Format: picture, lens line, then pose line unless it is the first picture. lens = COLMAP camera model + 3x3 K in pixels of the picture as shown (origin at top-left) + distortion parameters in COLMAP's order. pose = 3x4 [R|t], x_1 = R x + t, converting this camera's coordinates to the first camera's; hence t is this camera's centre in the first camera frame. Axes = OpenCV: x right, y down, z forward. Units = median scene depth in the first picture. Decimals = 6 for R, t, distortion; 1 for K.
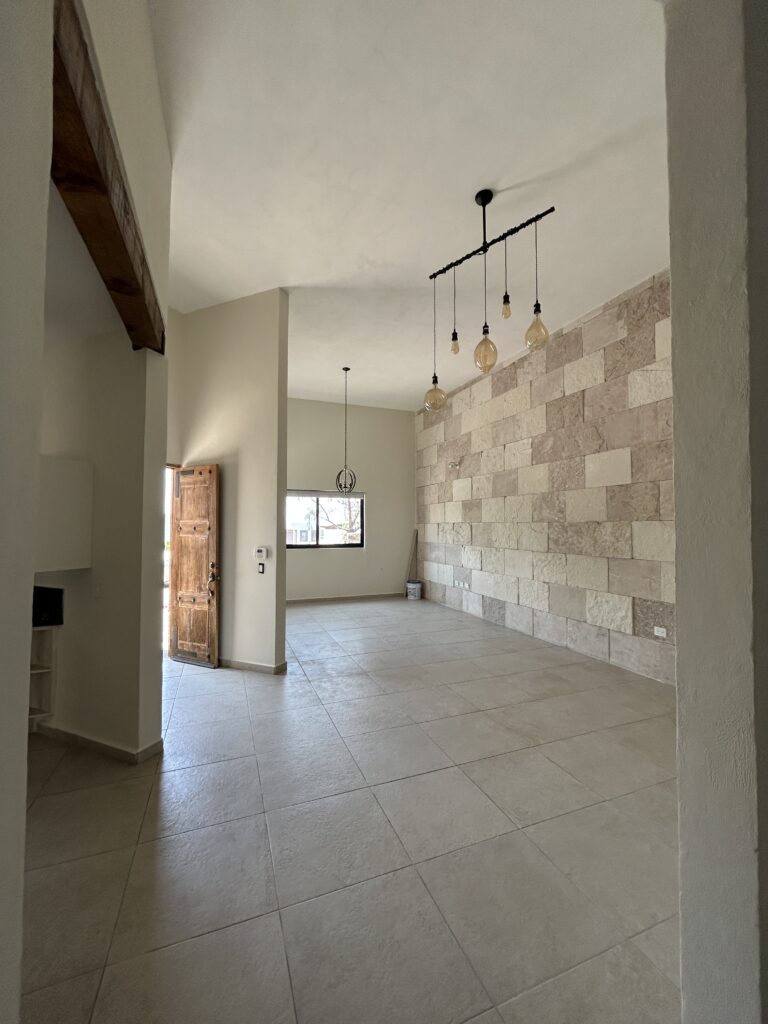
lens RADIAL K [[403.3, 0, 384.0], [0, 403.3, 512.0], [0, 0, 1]] dist [0.000615, 0.000044]
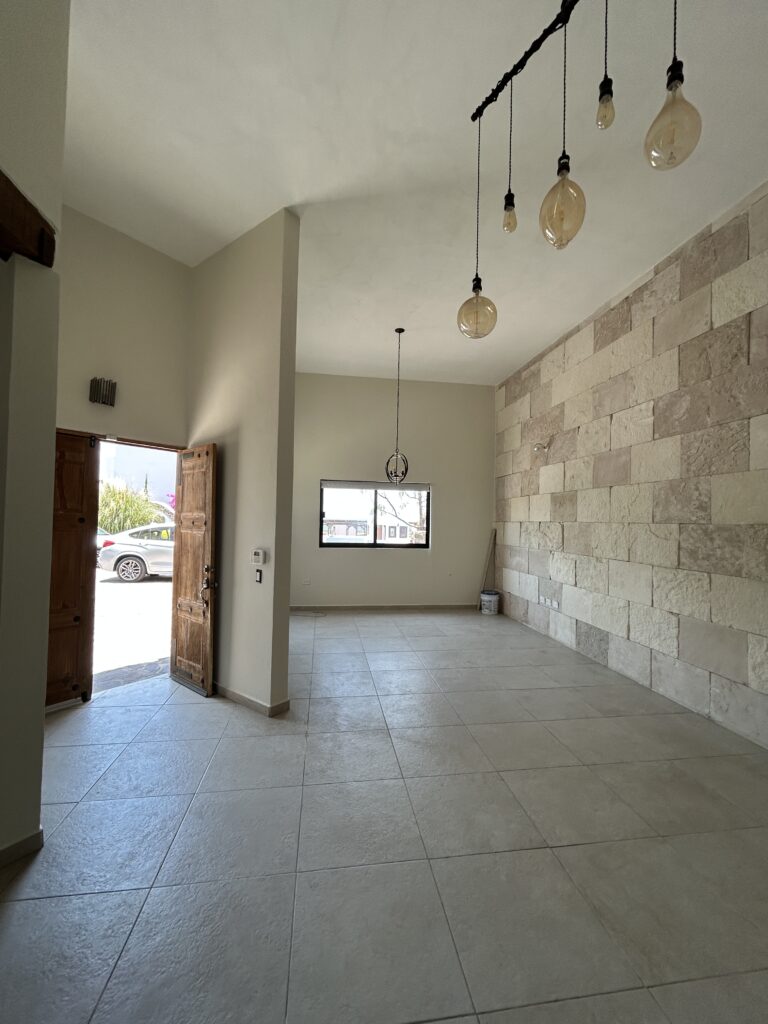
lens RADIAL K [[410.0, 0, 384.0], [0, 410.0, 512.0], [0, 0, 1]] dist [-0.016675, 0.011626]
pose [[0.973930, 0.013461, -0.226448, 0.085615], [-0.011357, 0.999879, 0.010594, 0.004573], [0.226564, -0.007746, 0.973966, 0.238033]]
